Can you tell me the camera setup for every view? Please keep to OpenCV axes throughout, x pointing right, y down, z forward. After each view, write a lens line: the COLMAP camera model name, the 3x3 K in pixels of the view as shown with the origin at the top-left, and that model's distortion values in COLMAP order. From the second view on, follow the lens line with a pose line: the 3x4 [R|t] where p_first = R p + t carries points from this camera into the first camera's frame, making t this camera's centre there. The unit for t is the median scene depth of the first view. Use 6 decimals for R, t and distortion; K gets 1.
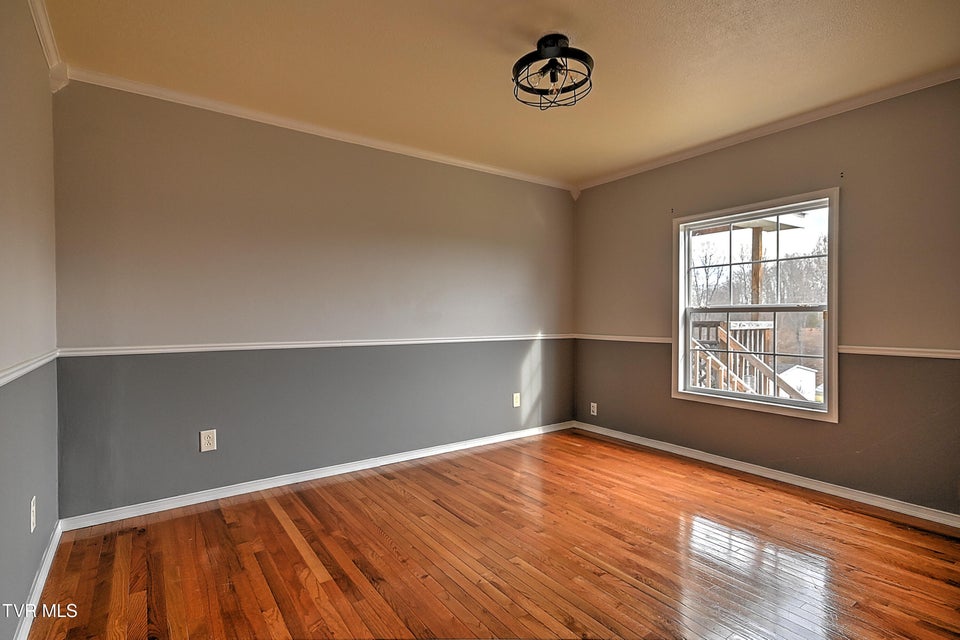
lens RADIAL K [[464.6, 0, 482.4], [0, 464.6, 323.5], [0, 0, 1]] dist [0.010907, -0.000764]
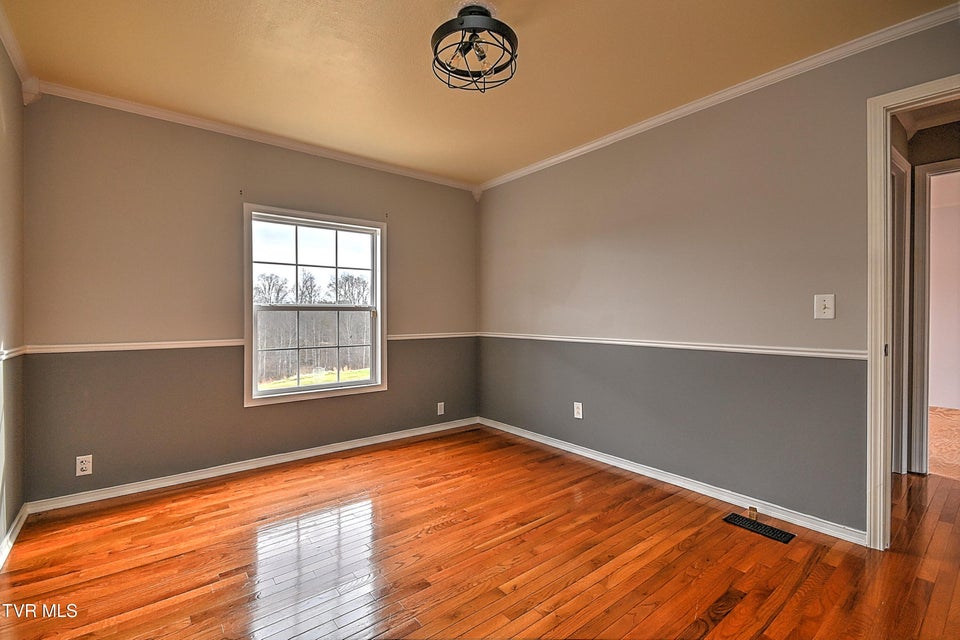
lens RADIAL K [[420.0, 0, 479.1], [0, 420.0, 317.2], [0, 0, 1]] dist [0.016554, -0.000322]
pose [[-0.046244, -0.006639, 0.998908, -0.475732], [0.012066, 0.999901, 0.007204, -0.012121], [-0.998857, 0.012386, -0.046159, 0.701472]]
